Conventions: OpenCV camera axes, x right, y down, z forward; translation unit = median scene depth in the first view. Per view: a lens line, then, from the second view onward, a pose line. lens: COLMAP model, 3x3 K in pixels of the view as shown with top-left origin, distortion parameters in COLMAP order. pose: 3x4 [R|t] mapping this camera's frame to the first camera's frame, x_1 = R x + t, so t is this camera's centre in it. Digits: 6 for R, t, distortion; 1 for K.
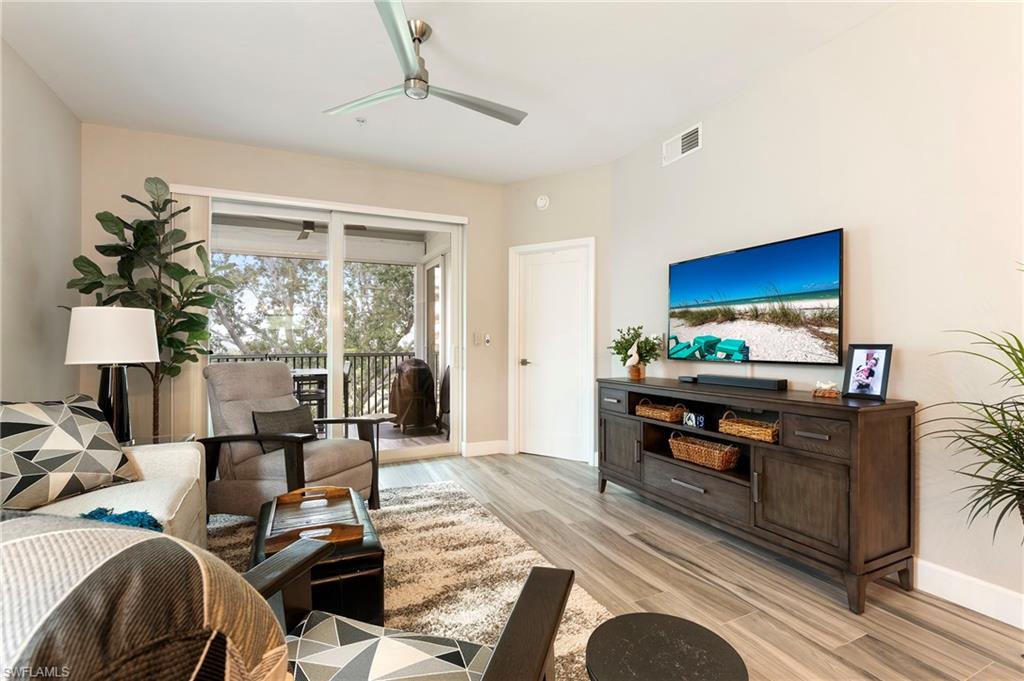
lens RADIAL K [[478.9, 0, 519.7], [0, 478.9, 337.4], [0, 0, 1]] dist [-0.000417, -0.000248]
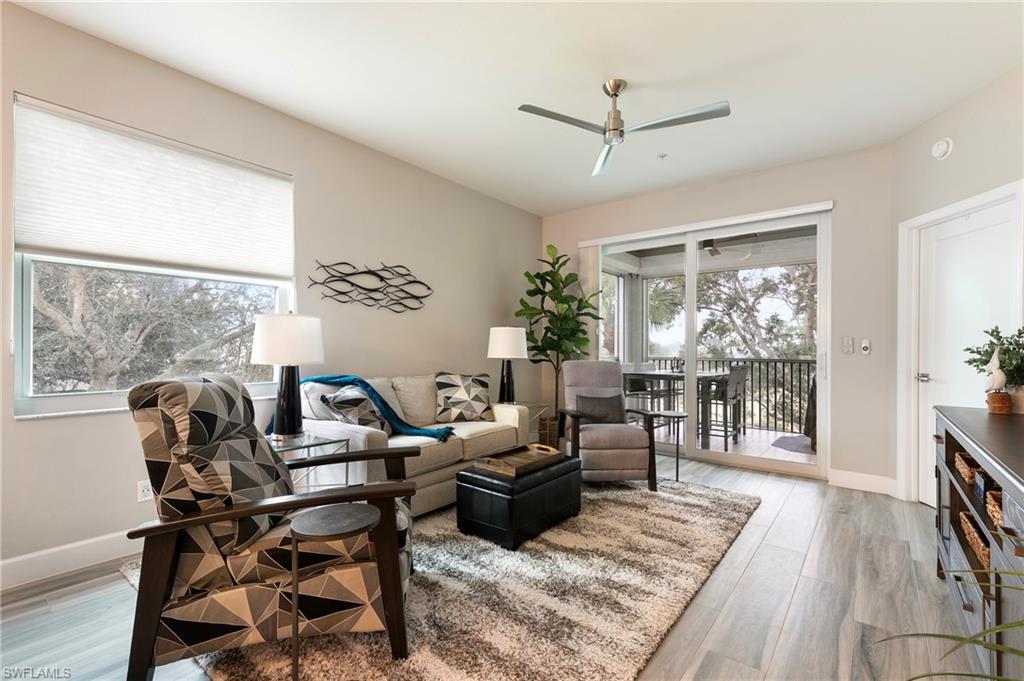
lens RADIAL K [[454.0, 0, 512.0], [0, 454.0, 340.5], [0, 0, 1]] dist [0.024876, 0.000004]
pose [[0.438420, -0.005609, -0.898753, 0.551349], [0.002428, 0.999984, -0.005057, -0.002870], [0.898767, 0.000035, 0.438427, 0.206156]]
